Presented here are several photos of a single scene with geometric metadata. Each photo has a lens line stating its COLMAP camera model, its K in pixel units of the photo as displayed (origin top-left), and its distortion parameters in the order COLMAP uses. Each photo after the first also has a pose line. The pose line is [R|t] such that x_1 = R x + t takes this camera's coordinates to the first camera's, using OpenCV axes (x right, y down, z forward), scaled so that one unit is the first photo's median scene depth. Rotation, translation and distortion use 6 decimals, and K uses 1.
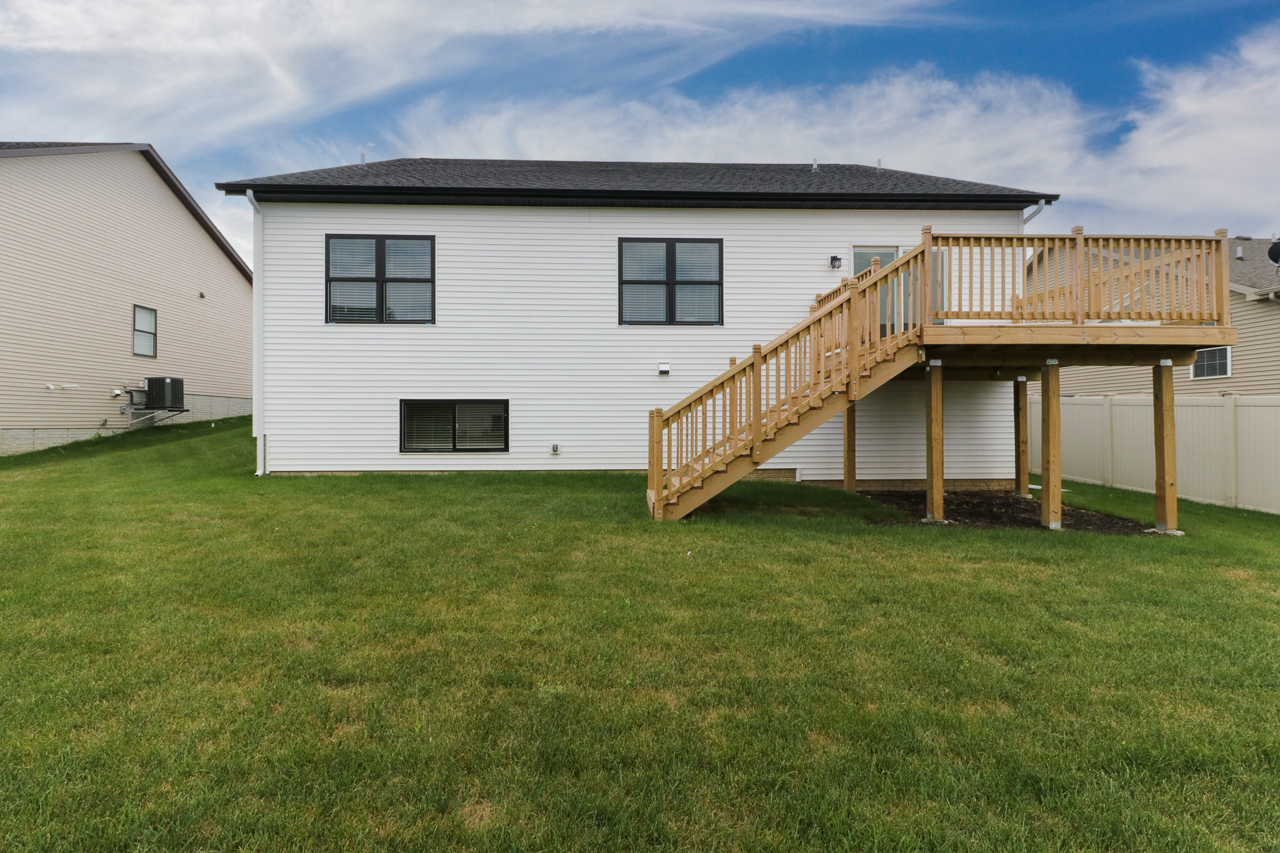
lens RADIAL K [[599.6, 0, 640.5], [0, 599.6, 423.2], [0, 0, 1]] dist [0.004287, -0.000443]
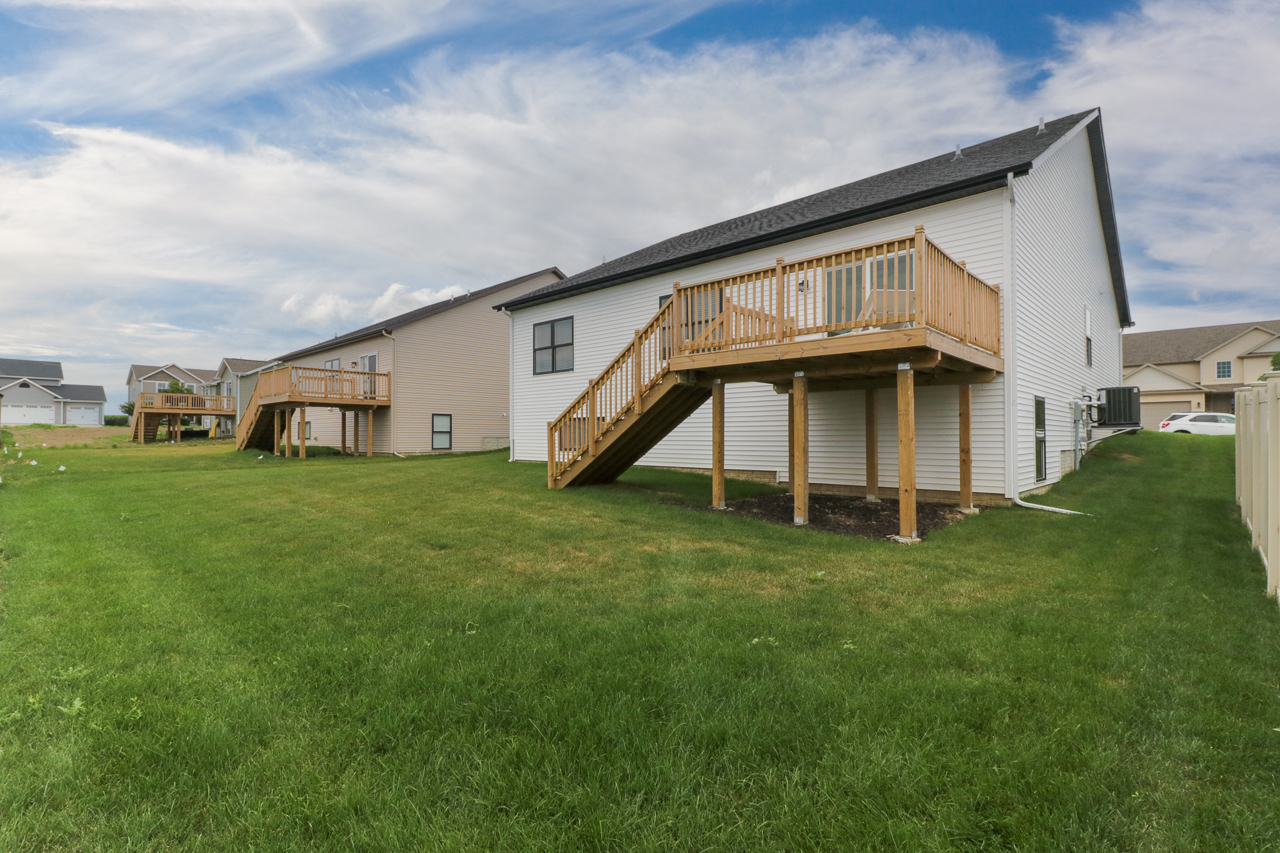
lens RADIAL K [[603.7, 0, 636.6], [0, 603.7, 440.6], [0, 0, 1]] dist [0.002713, -0.000017]
pose [[0.695028, 0.004542, -0.718968, 0.937493], [0.000043, 0.999980, 0.006359, 0.009618], [0.718983, -0.004451, 0.695014, 0.004529]]
